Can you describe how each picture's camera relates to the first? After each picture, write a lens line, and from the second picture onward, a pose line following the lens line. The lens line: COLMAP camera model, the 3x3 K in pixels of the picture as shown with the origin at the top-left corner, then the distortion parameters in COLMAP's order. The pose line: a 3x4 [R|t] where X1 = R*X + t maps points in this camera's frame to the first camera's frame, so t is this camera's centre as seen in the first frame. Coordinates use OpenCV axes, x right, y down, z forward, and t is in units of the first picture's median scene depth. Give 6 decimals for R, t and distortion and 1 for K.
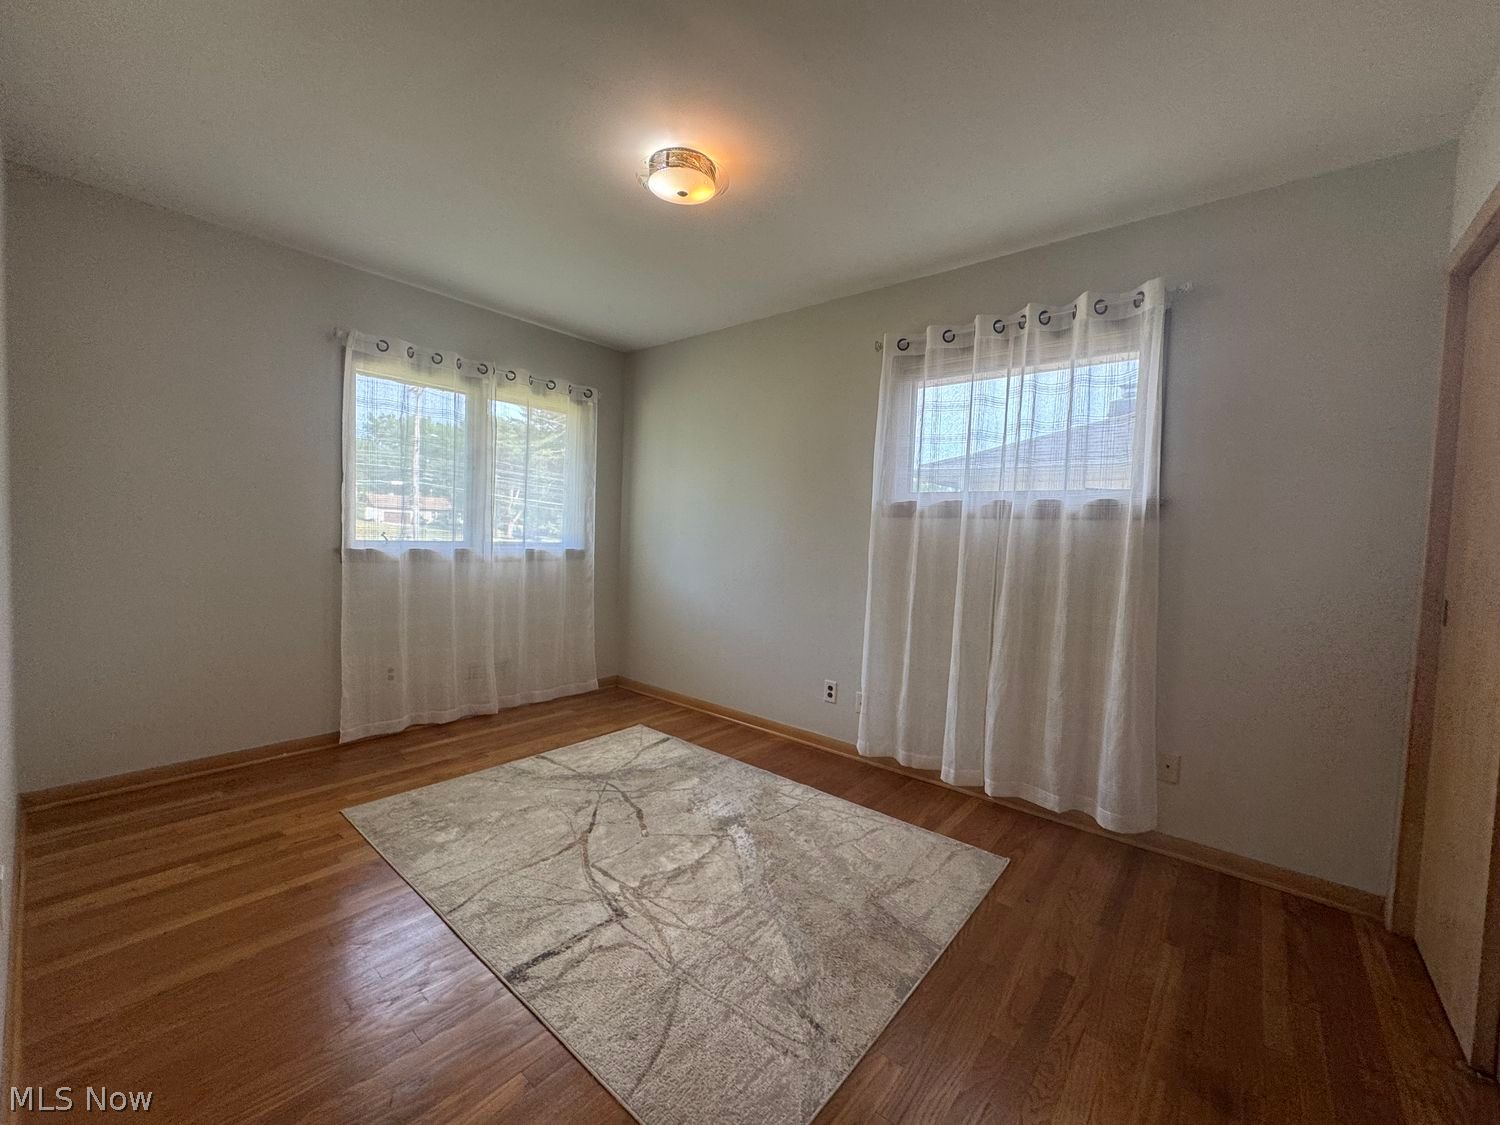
lens RADIAL K [[598.5, 0, 748.1], [0, 598.5, 561.2], [0, 0, 1]] dist [-0.002584, 0.000232]
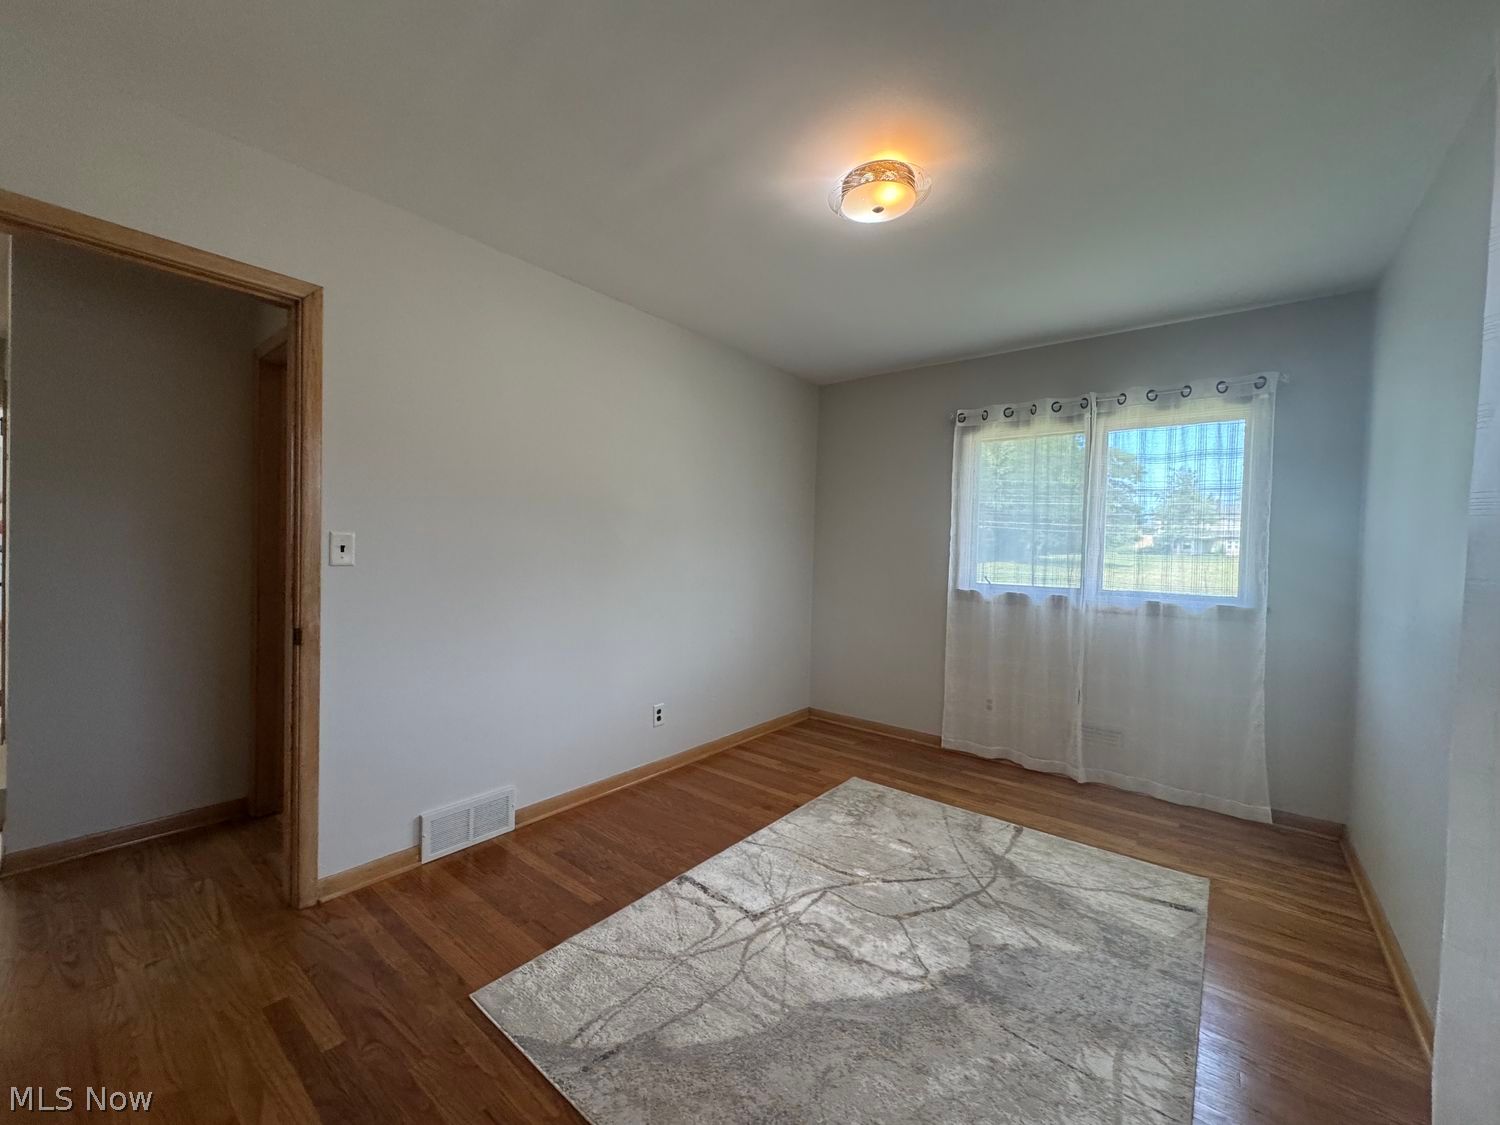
lens RADIAL K [[598.5, 0, 748.1], [0, 598.5, 561.2], [0, 0, 1]] dist [-0.002584, 0.000232]
pose [[0.023356, -0.013930, -0.999630, 0.541361], [-0.073755, 0.997154, -0.015619, -0.027086], [0.997003, 0.074093, 0.022262, 0.549287]]
